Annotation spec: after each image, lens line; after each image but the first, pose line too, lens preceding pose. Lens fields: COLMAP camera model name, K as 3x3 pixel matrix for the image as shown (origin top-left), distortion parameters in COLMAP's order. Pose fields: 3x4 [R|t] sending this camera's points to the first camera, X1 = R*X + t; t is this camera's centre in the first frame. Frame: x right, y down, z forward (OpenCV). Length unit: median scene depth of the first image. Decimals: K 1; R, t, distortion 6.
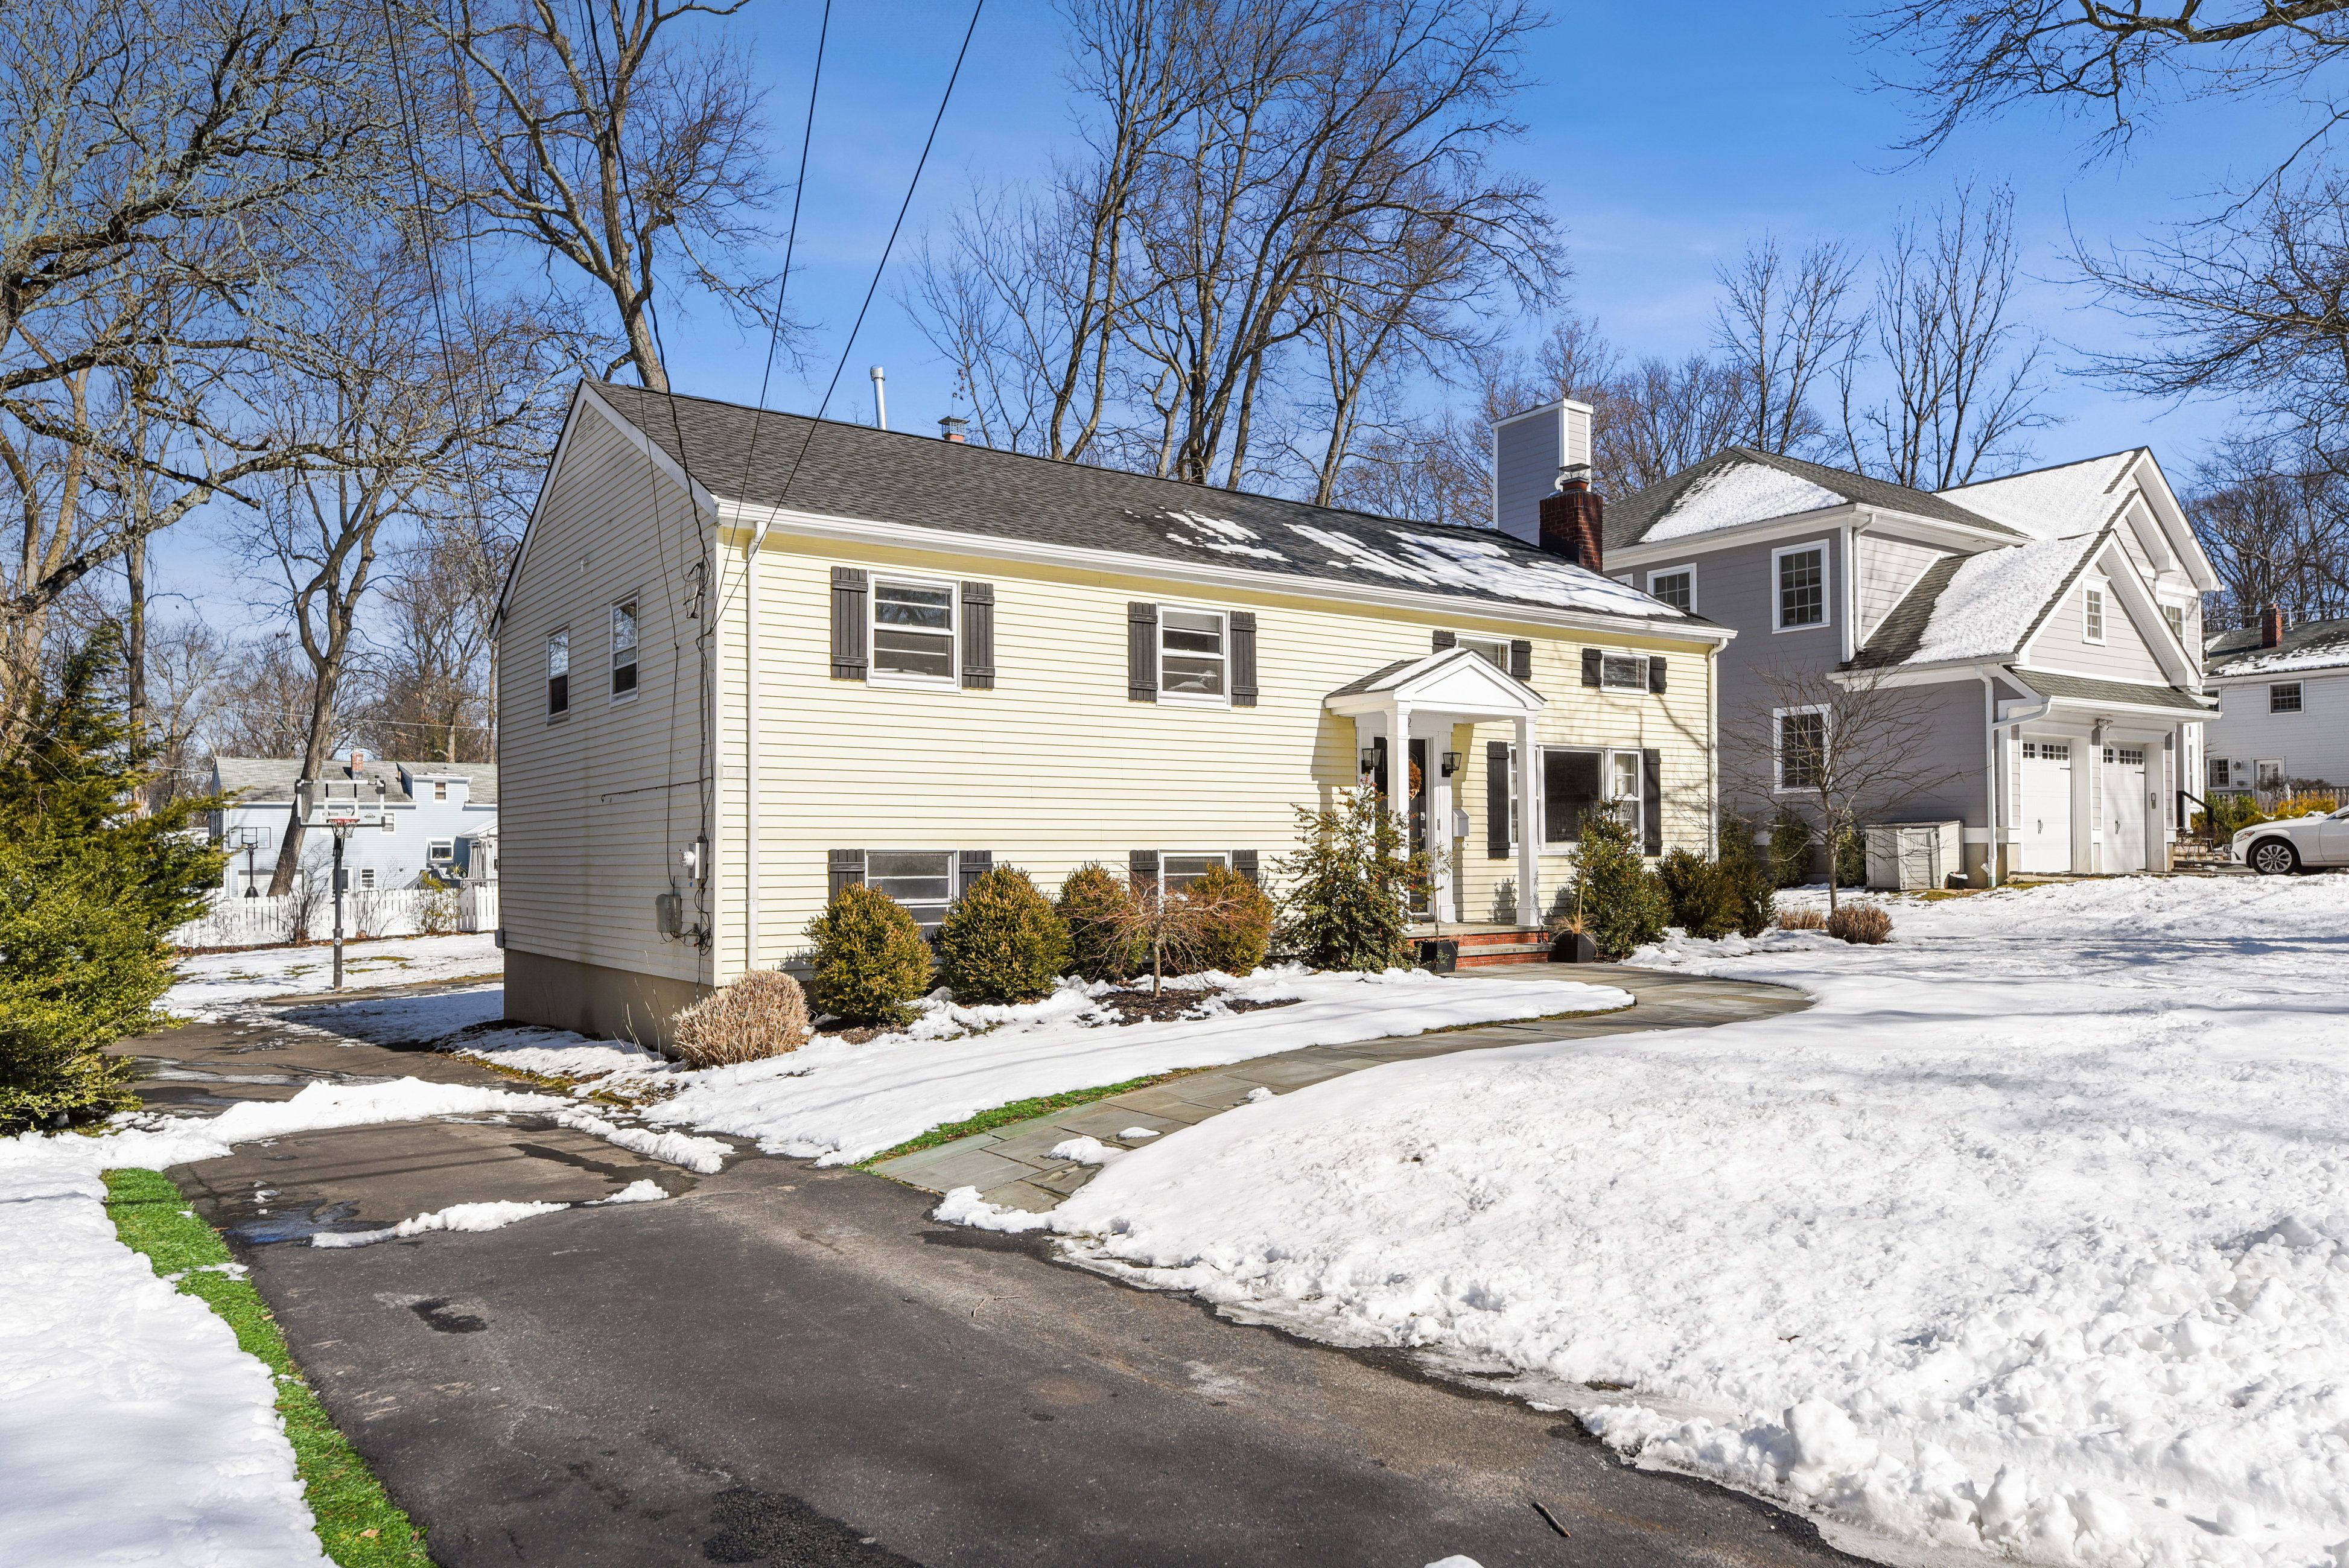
lens RADIAL K [[1539.7, 0, 1184.2], [0, 1539.7, 787.7], [0, 0, 1]] dist [0.017771, -0.000584]
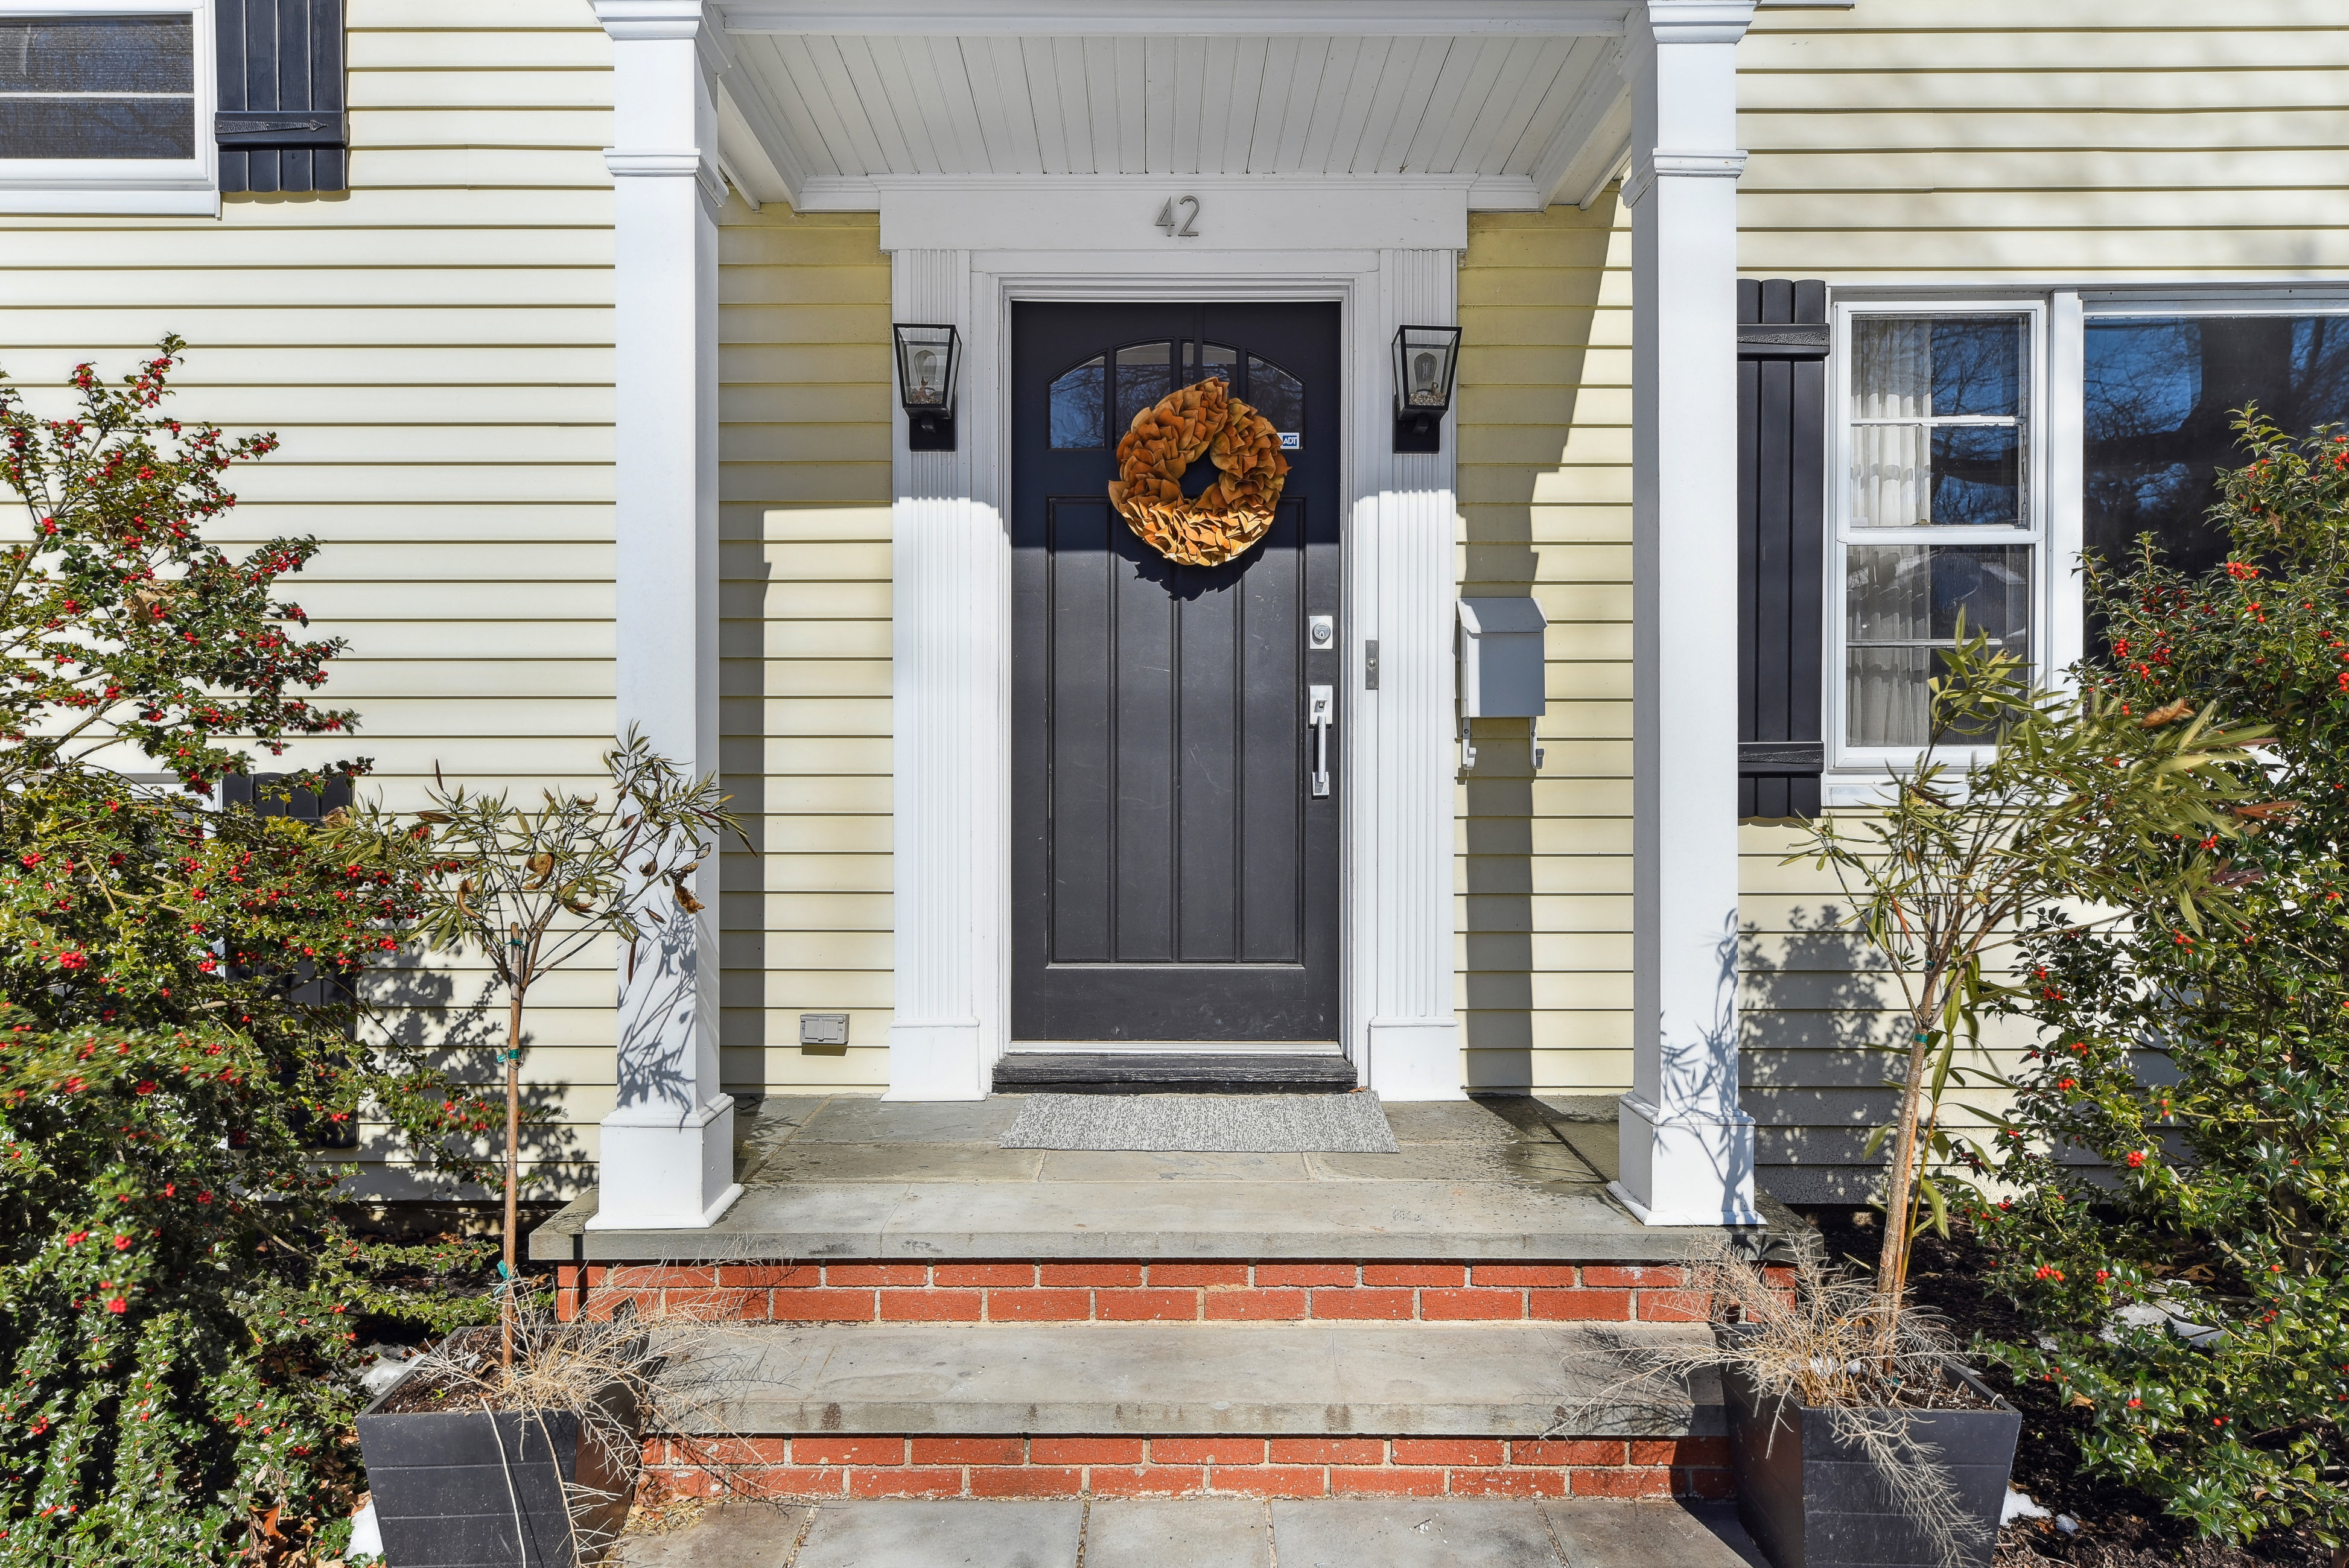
lens RADIAL K [[1470.2, 0, 1171.7], [0, 1470.2, 795.0], [0, 0, 1]] dist [0.004632, -0.002325]
pose [[0.809511, -0.002112, -0.587101, 0.303359], [0.021027, 0.999456, 0.025399, 0.041868], [0.586728, -0.032906, 0.809115, 0.920729]]
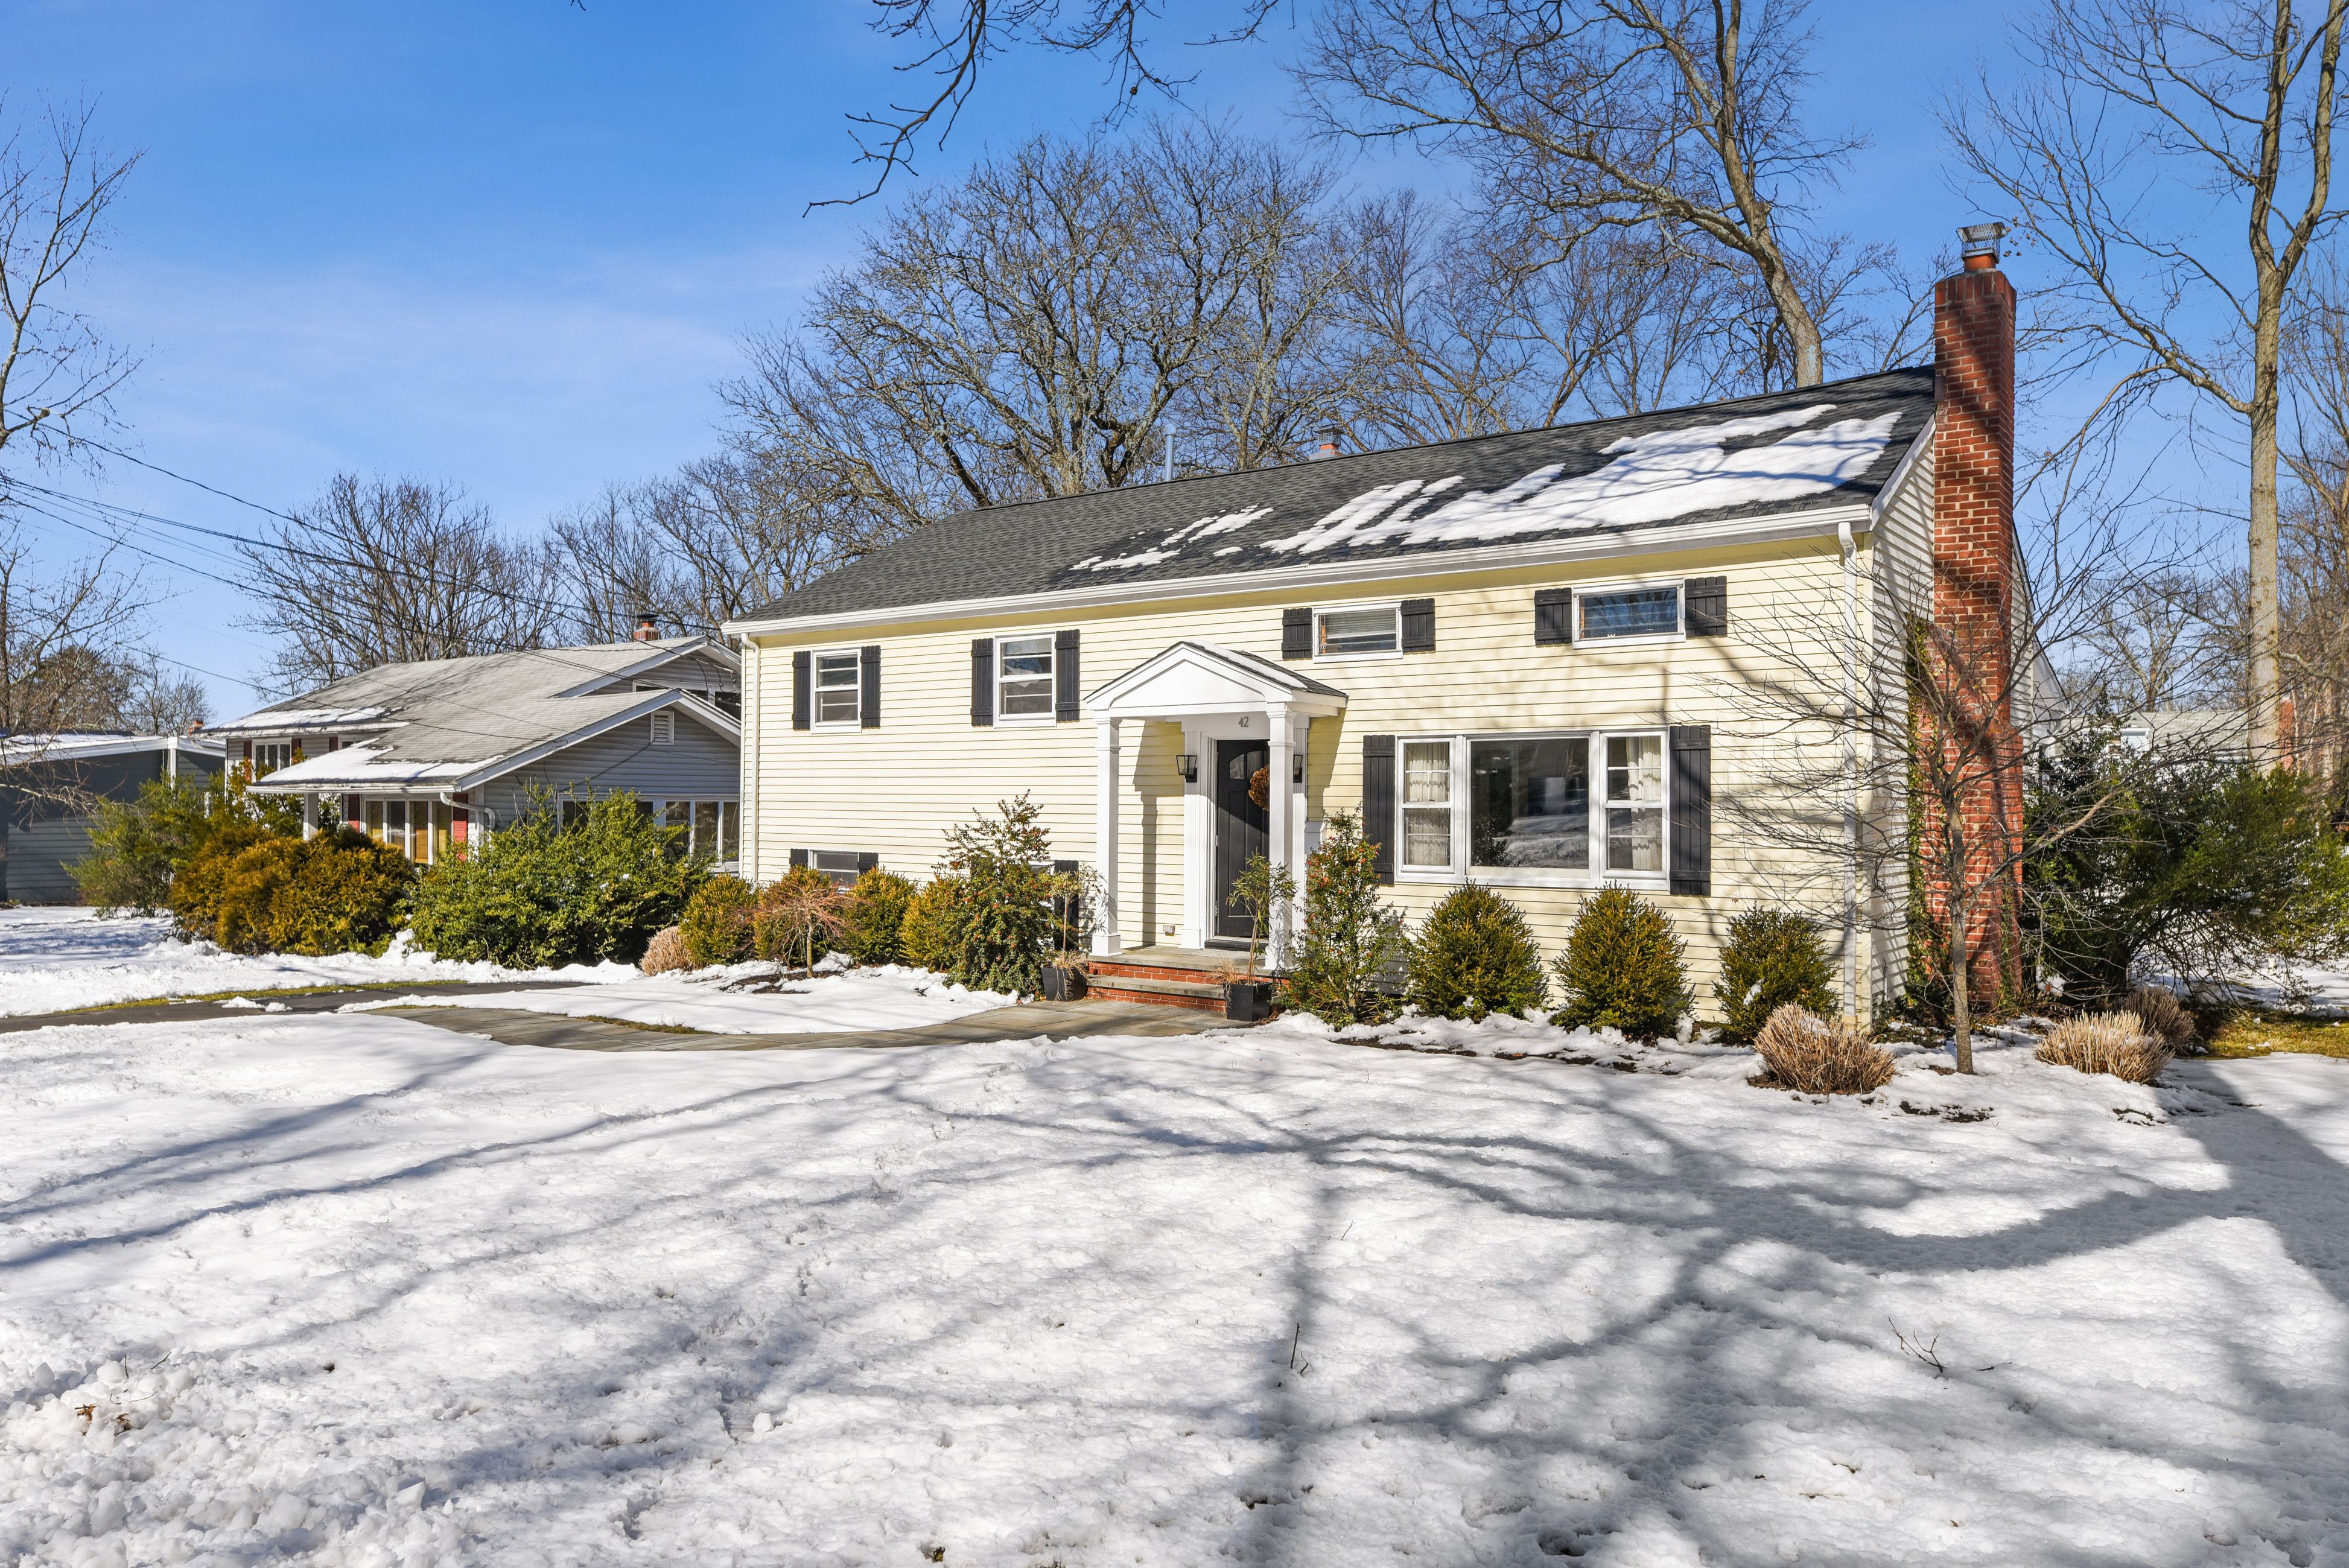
lens RADIAL K [[1539.7, 0, 1172.1], [0, 1539.7, 785.1], [0, 0, 1]] dist [0.017771, -0.000584]
pose [[0.306014, -0.021179, -0.951791, 1.078020], [0.014201, 0.999743, -0.017680, 0.009255], [0.951921, -0.008106, 0.306236, 0.777398]]
